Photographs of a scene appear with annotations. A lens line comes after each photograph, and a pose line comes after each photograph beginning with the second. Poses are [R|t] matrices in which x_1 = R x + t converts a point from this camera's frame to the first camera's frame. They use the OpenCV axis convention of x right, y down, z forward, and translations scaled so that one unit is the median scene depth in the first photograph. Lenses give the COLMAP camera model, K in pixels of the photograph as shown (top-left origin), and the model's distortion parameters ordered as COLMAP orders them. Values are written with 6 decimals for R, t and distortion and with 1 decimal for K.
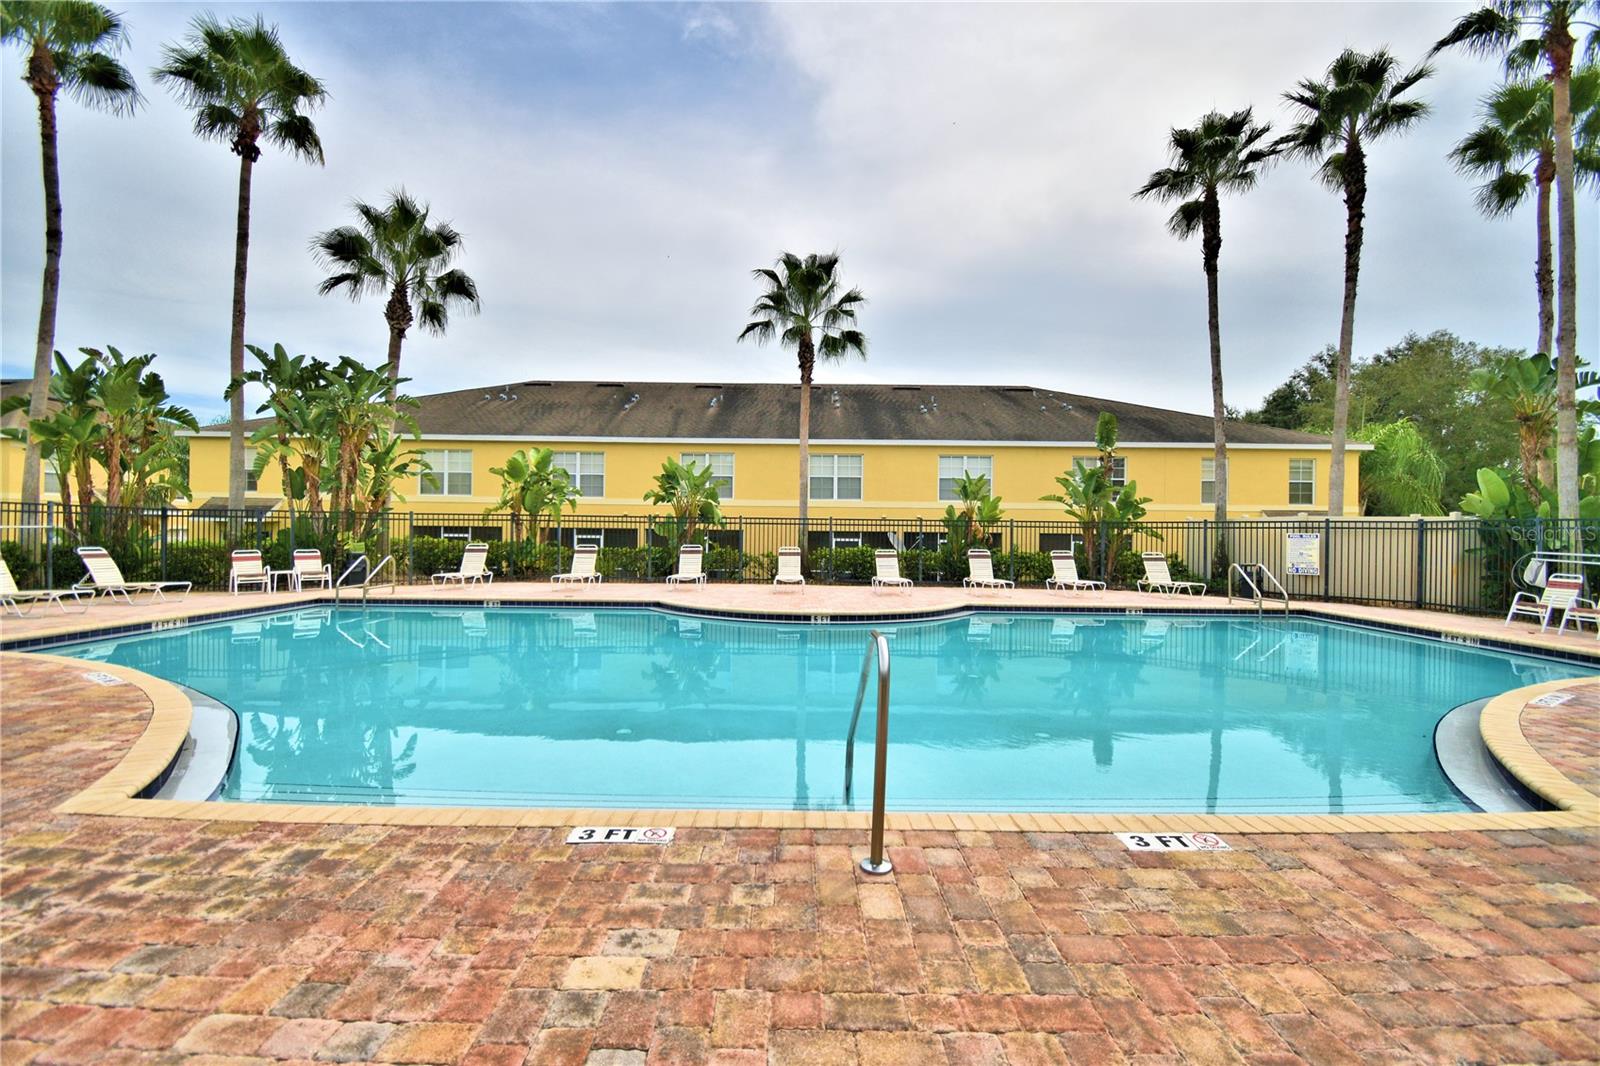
lens RADIAL K [[732.8, 0, 797.0], [0, 732.8, 528.0], [0, 0, 1]] dist [-0.001211, -0.000188]
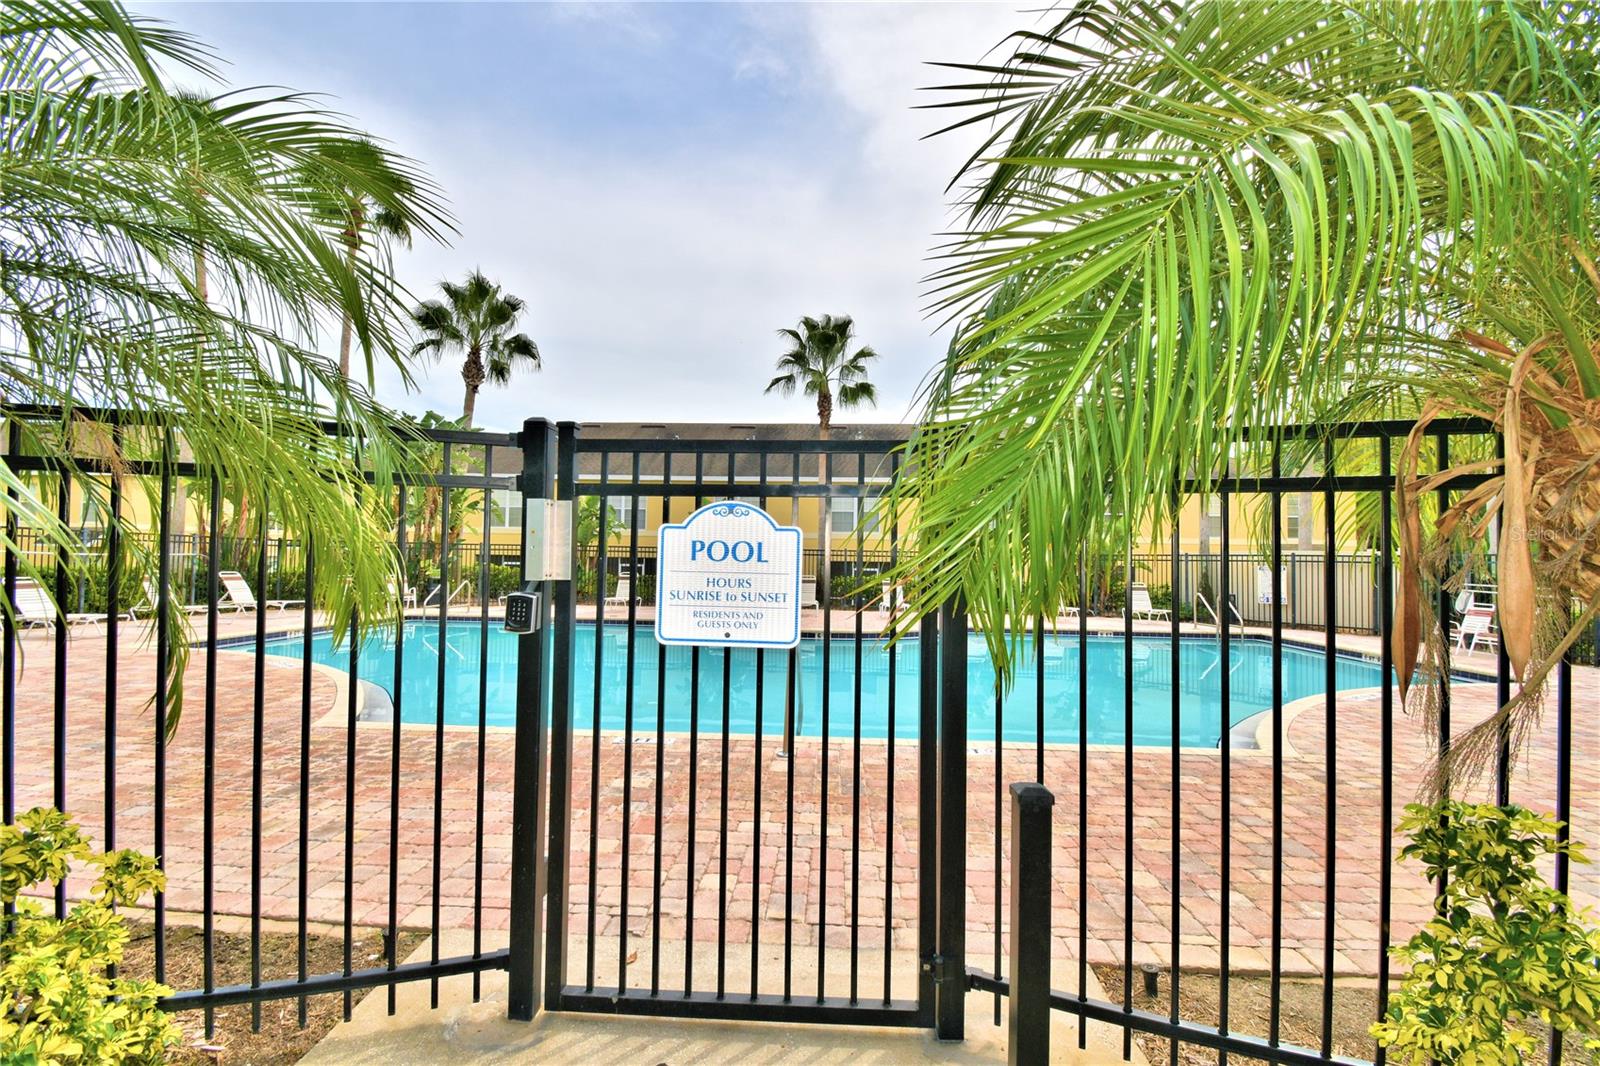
lens RADIAL K [[732.8, 0, 796.4], [0, 732.8, 545.1], [0, 0, 1]] dist [-0.001211, -0.000188]
pose [[0.997825, 0.004004, -0.065796, 0.046856], [-0.005206, 0.999823, -0.018099, -0.000489], [0.065711, 0.018403, 0.997669, -0.124850]]
